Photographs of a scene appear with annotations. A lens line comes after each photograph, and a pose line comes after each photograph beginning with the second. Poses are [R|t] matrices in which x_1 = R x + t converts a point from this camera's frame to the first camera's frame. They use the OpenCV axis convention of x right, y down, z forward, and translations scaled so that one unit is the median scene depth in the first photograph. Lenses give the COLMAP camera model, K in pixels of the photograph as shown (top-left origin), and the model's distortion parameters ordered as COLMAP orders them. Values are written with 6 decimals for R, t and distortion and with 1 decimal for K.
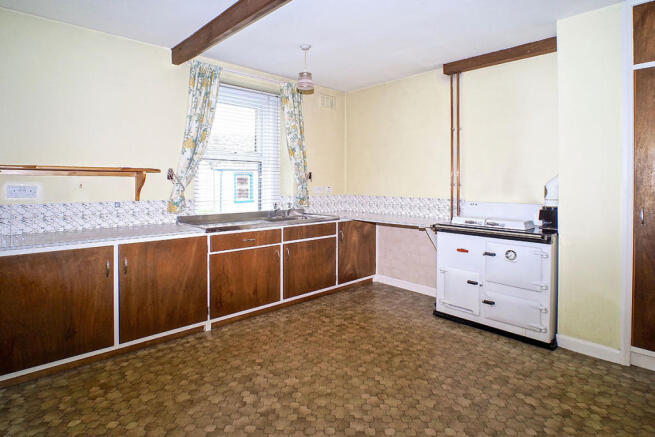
lens RADIAL K [[358.5, 0, 333.6], [0, 358.5, 177.4], [0, 0, 1]] dist [-0.017863, 0.001076]
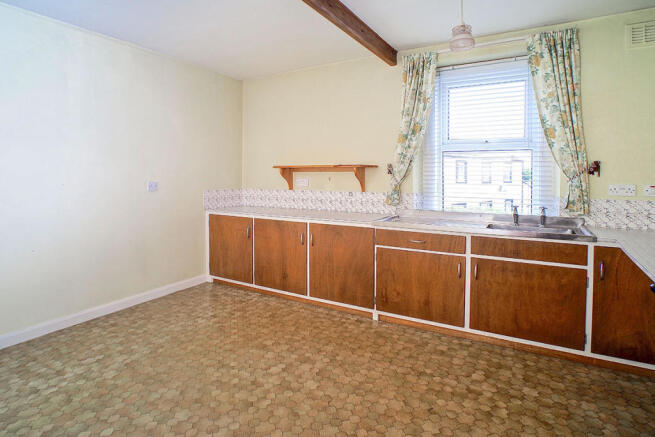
lens RADIAL K [[358.5, 0, 333.6], [0, 358.5, 177.4], [0, 0, 1]] dist [-0.017863, 0.001076]
pose [[0.270717, -0.000682, -0.962659, 0.613908], [0.010767, 0.999939, 0.002319, 0.013001], [0.962599, -0.010993, 0.270708, 0.608287]]
